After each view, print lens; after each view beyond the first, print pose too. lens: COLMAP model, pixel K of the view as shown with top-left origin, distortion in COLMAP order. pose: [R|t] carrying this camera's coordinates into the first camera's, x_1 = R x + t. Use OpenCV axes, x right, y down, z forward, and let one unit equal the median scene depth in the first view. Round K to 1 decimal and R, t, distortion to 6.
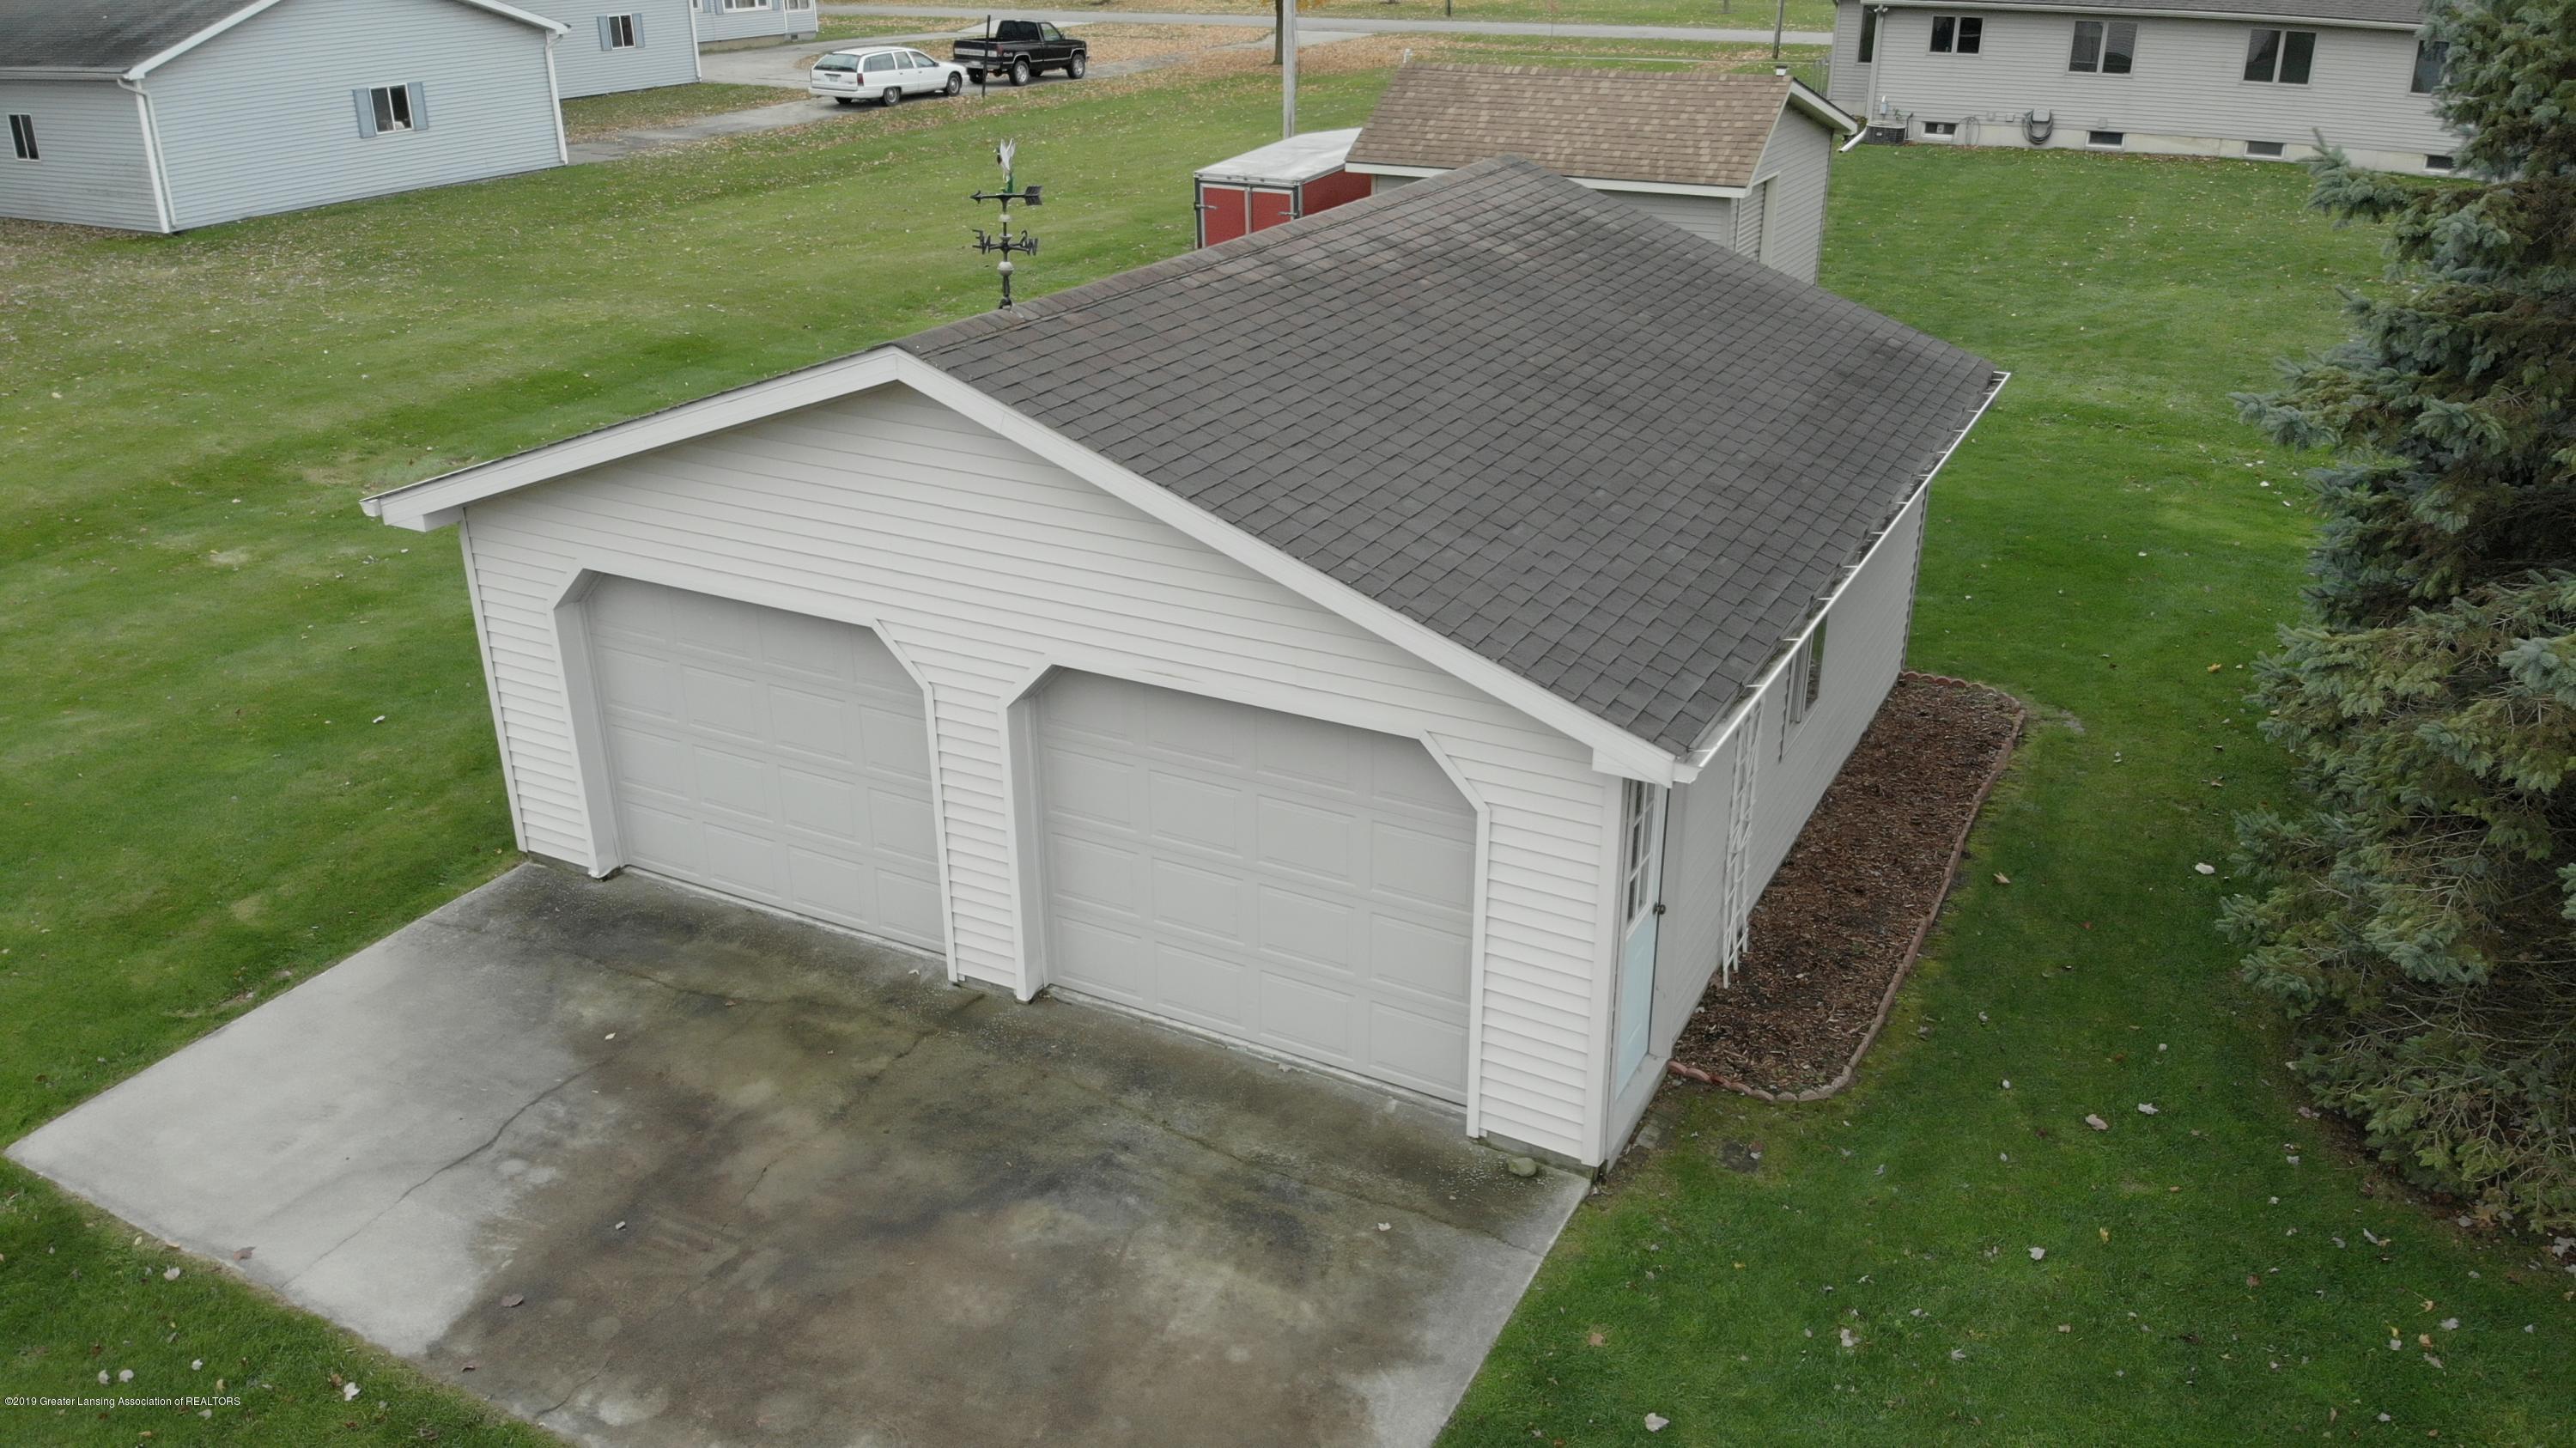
lens RADIAL K [[1899.7, 0, 1288.0], [0, 1899.7, 724.0], [0, 0, 1]] dist [0.006421, -0.075458]
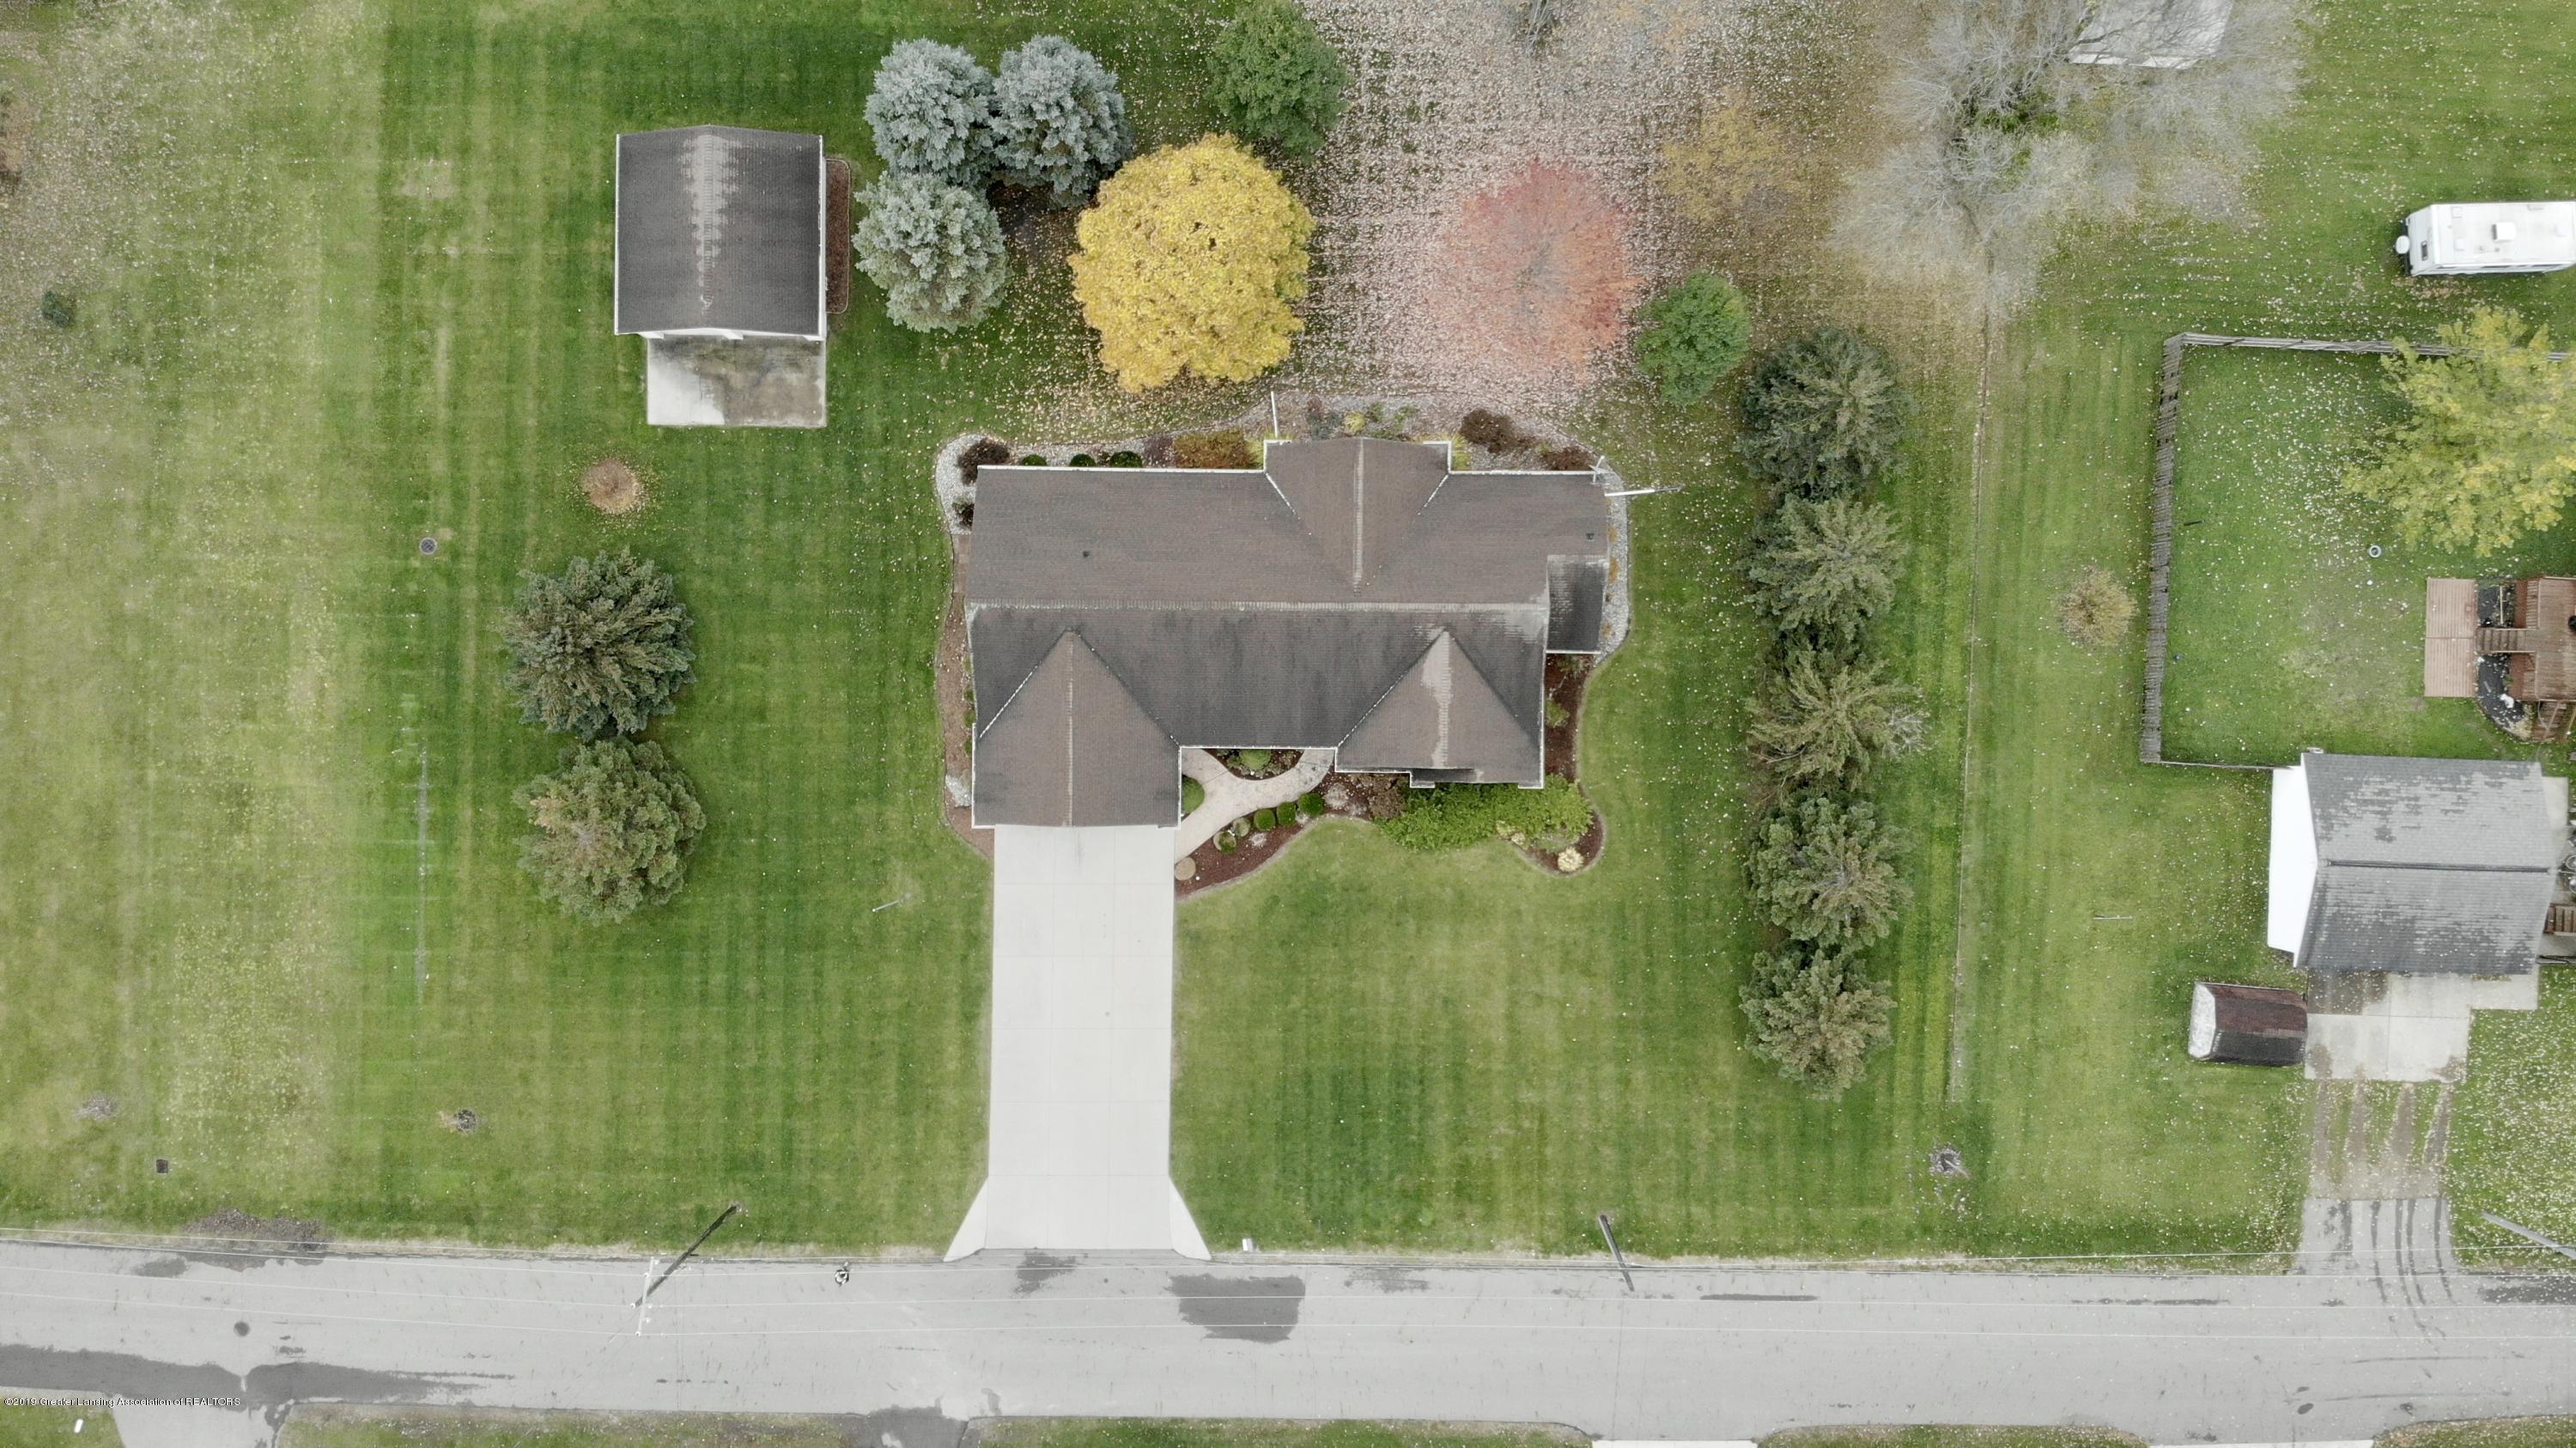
lens RADIAL K [[1917.7, 0, 1293.6], [0, 1917.7, 728.0], [0, 0, 1]] dist [0.183619, -0.368564]
pose [[0.889801, -0.456264, -0.008750, 0.294242], [0.182908, 0.339008, 0.922832, -1.531094], [-0.418089, -0.822737, 0.385104, -1.043863]]
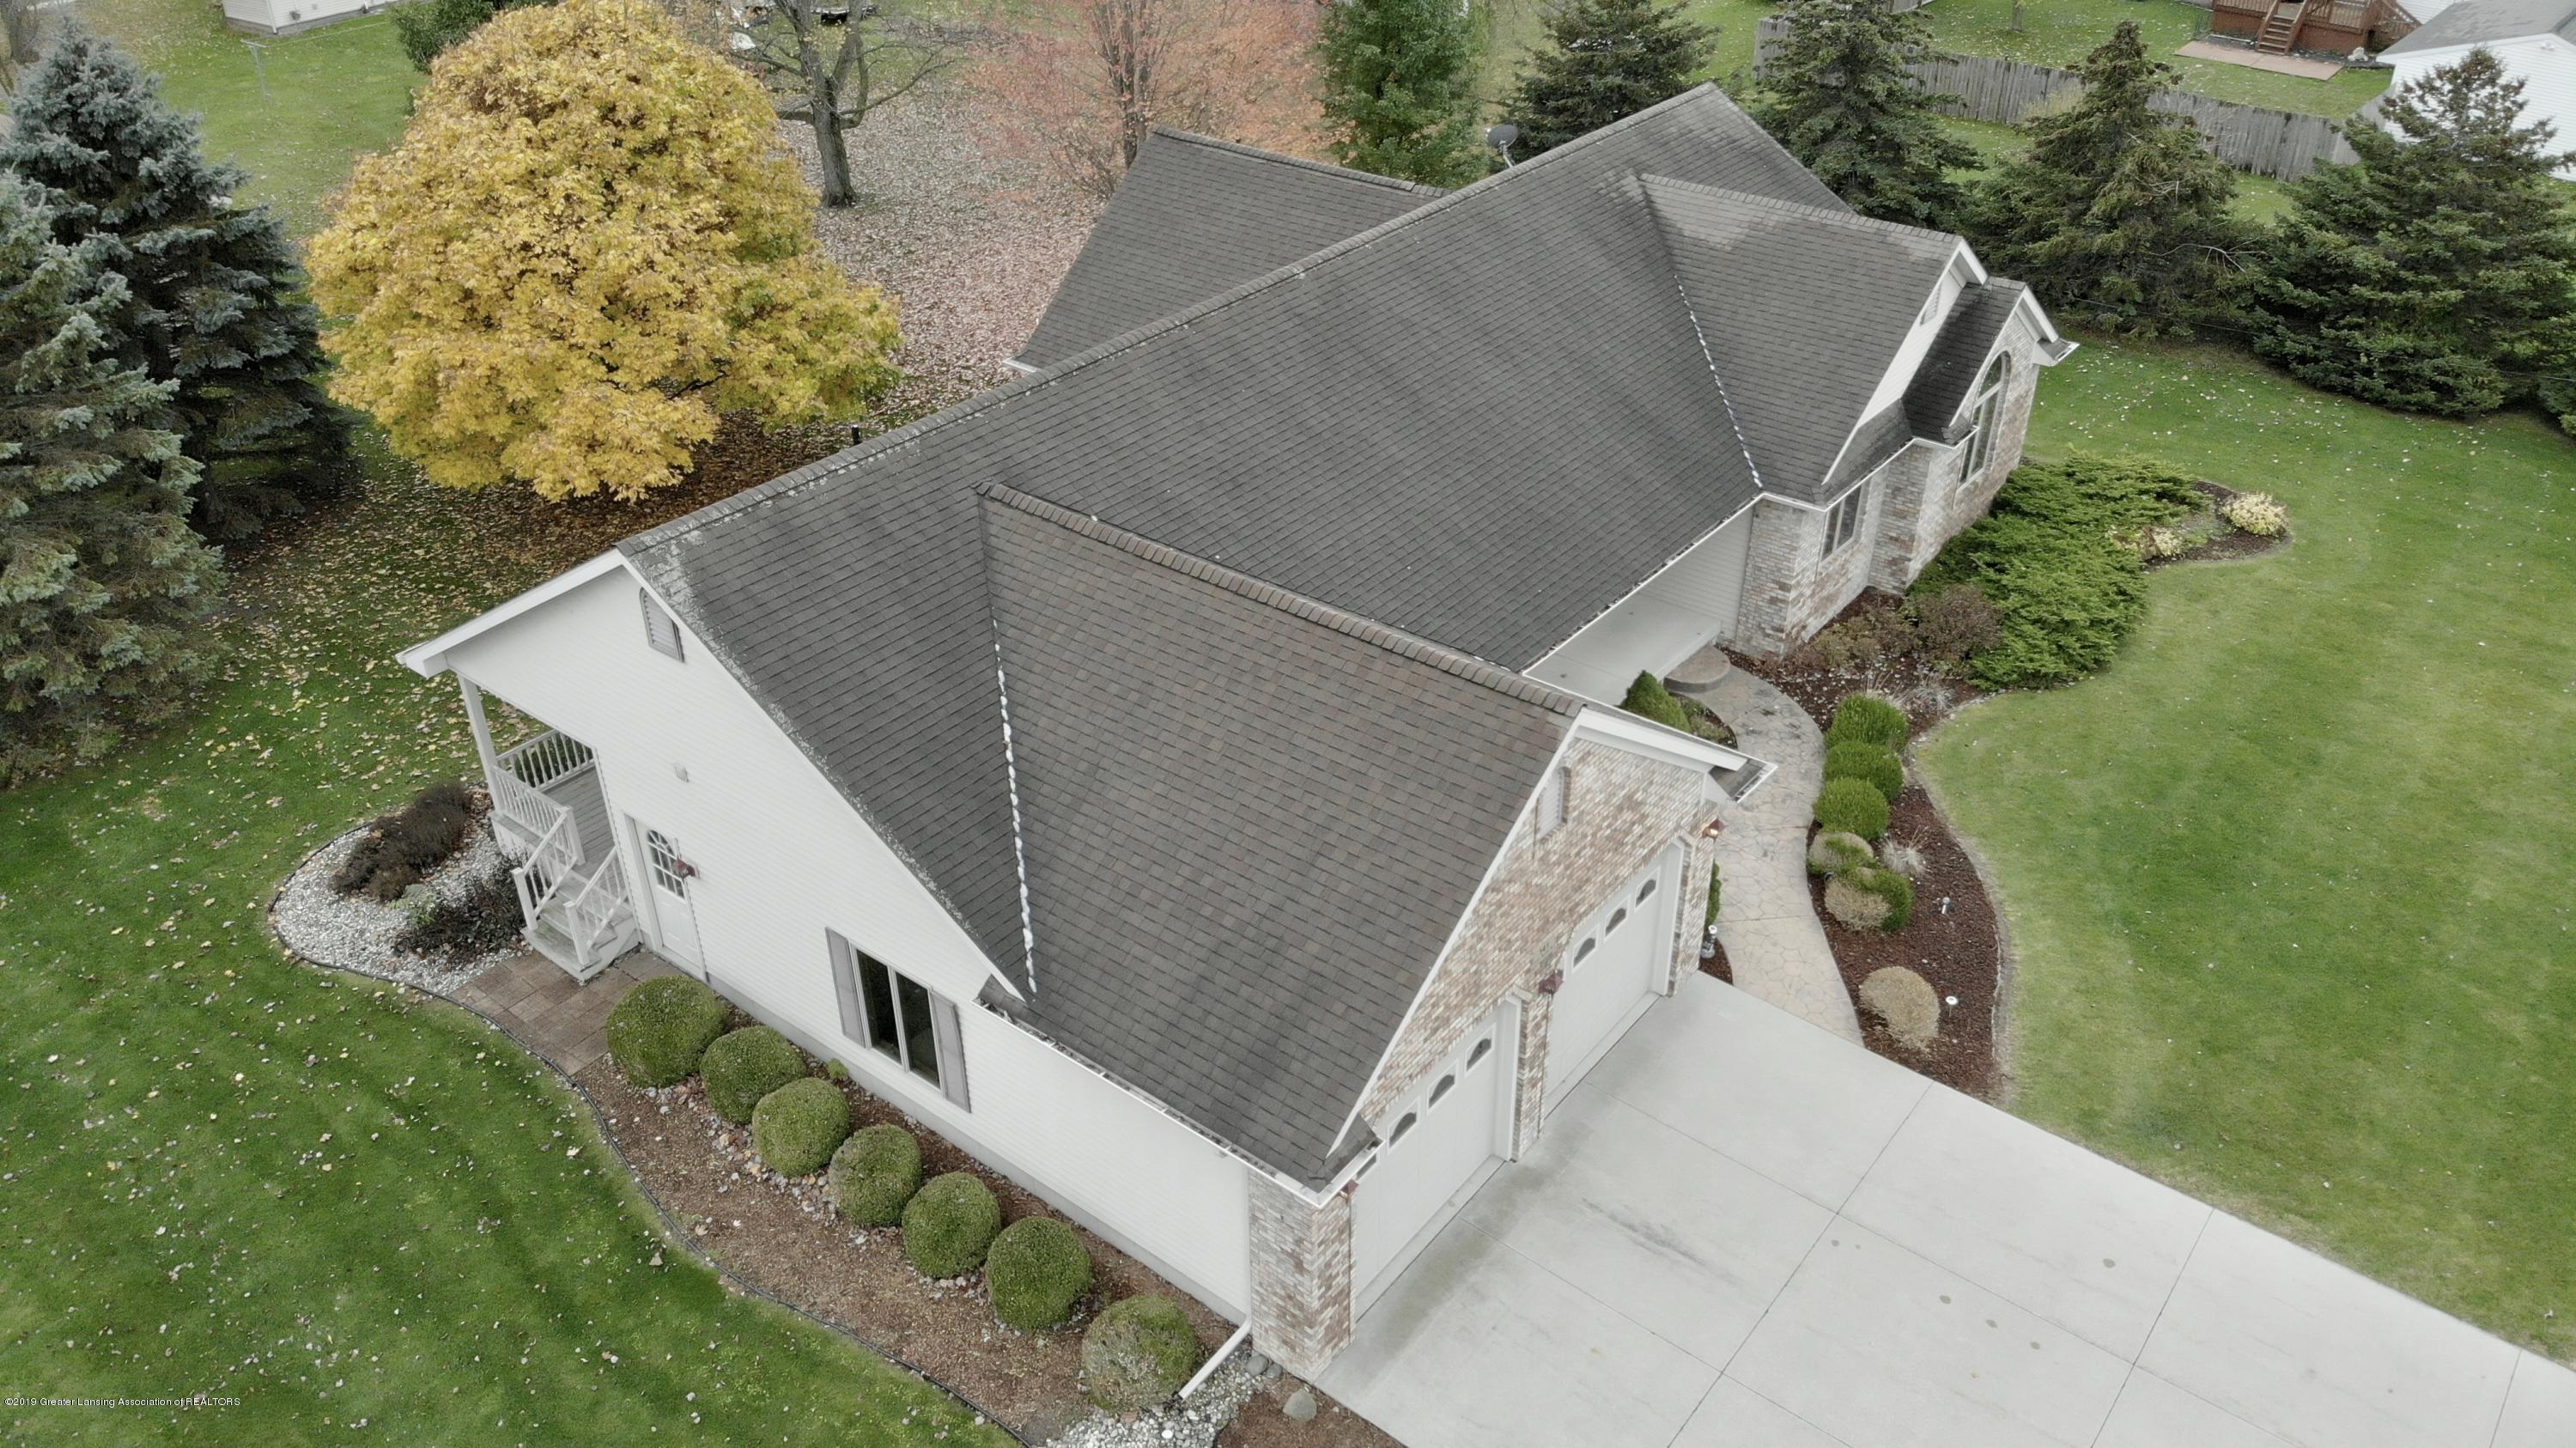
lens RADIAL K [[1922.0, 0, 1293.1], [0, 1922.0, 743.0], [0, 0, 1]] dist [0.011277, -0.126621]
pose [[0.186677, -0.532717, 0.825448, -0.314587], [0.403359, 0.807694, 0.430038, -0.057263], [-0.895797, 0.252674, 0.365654, -0.426979]]
